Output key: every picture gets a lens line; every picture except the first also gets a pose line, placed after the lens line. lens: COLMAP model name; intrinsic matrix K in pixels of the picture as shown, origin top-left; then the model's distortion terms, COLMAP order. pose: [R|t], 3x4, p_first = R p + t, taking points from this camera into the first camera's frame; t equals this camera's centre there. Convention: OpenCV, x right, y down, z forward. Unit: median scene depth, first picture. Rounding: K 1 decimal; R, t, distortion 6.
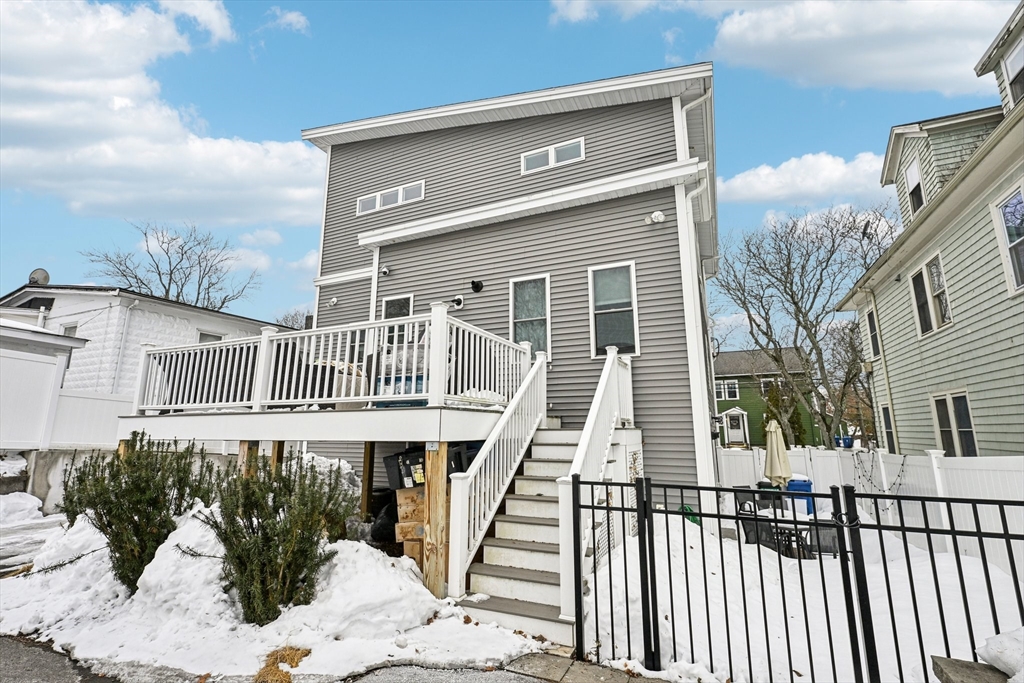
lens RADIAL K [[456.3, 0, 512.0], [0, 456.3, 341.5], [0, 0, 1]] dist [0.001357, -0.000552]
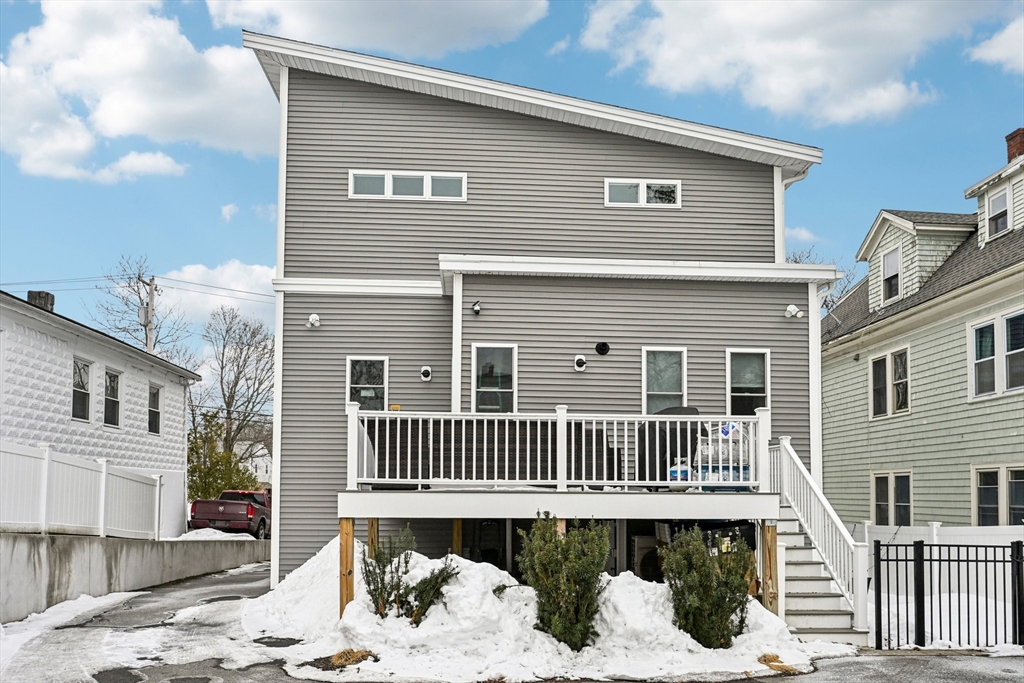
lens RADIAL K [[763.5, 0, 513.7], [0, 763.5, 464.3], [0, 0, 1]] dist [-0.003615, -0.004236]
pose [[0.884705, 0.026598, 0.465391, -1.066997], [-0.098601, 0.986459, 0.131063, -0.086361], [-0.455603, -0.161840, 0.875348, -0.317546]]
